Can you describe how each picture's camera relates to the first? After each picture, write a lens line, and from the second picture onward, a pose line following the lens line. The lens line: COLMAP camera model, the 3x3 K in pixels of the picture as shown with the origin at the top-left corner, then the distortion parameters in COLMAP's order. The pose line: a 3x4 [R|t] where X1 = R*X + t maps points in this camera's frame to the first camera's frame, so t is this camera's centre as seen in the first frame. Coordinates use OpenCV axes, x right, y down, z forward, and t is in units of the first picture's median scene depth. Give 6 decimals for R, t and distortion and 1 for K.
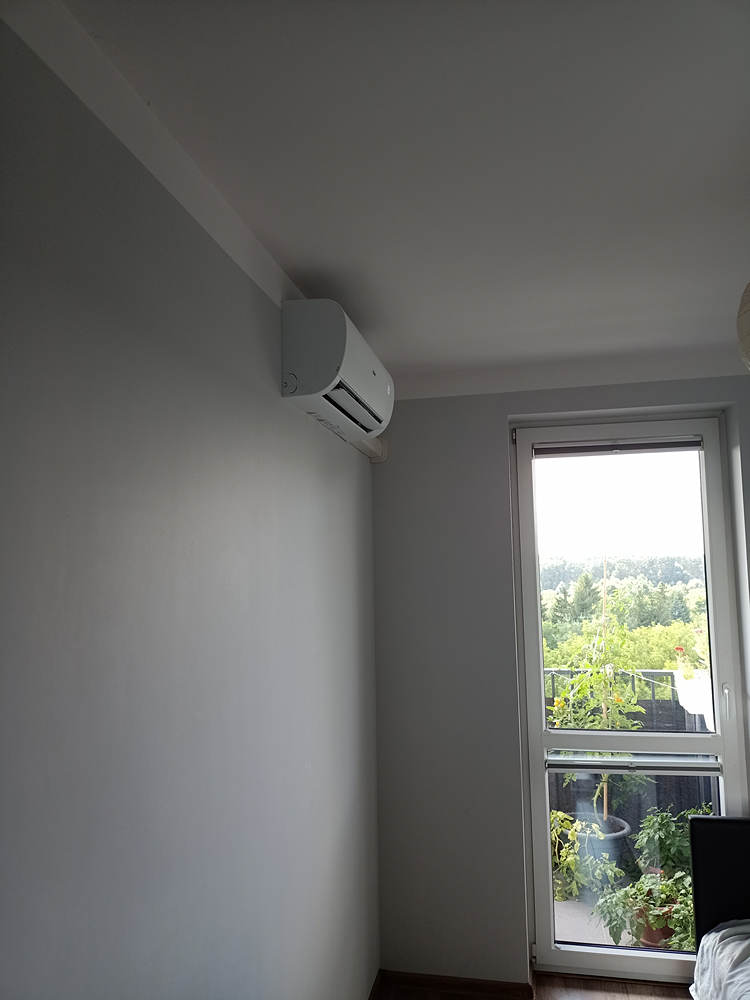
lens RADIAL K [[744.0, 0, 388.4], [0, 744.0, 496.5], [0, 0, 1]] dist [-0.005434, -0.008150]
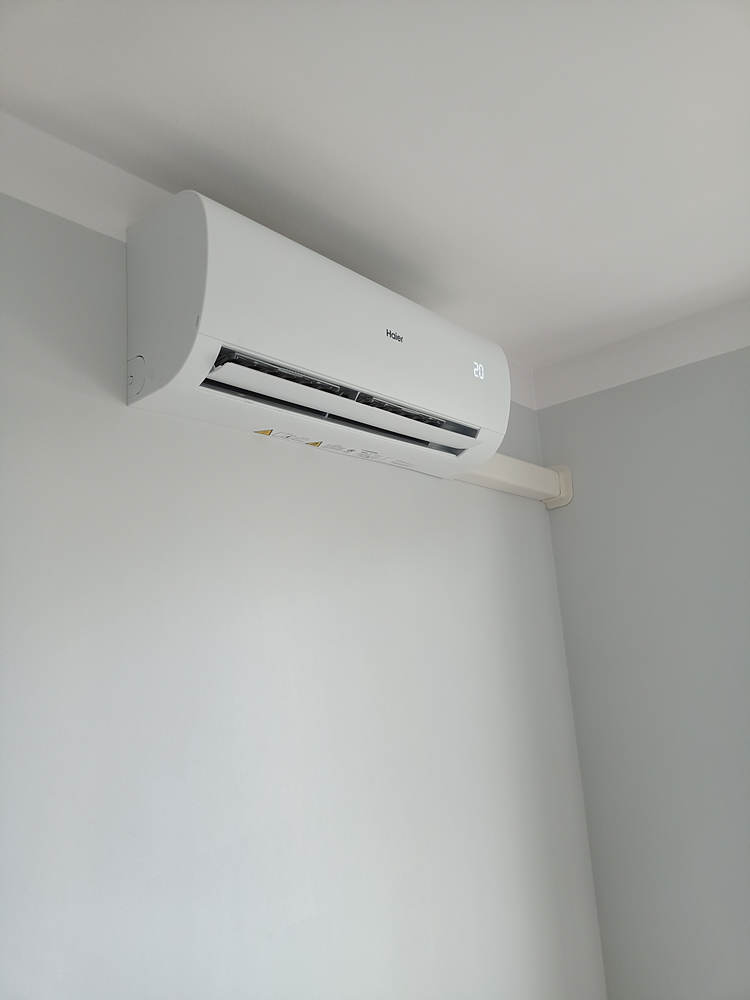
lens RADIAL K [[750.2, 0, 394.6], [0, 750.2, 503.2], [0, 0, 1]] dist [0.002022, -0.003288]
pose [[0.872528, -0.157059, -0.462630, 0.238904], [0.113841, 0.986212, -0.120105, 0.013308], [0.475115, 0.052128, 0.878378, 0.642465]]
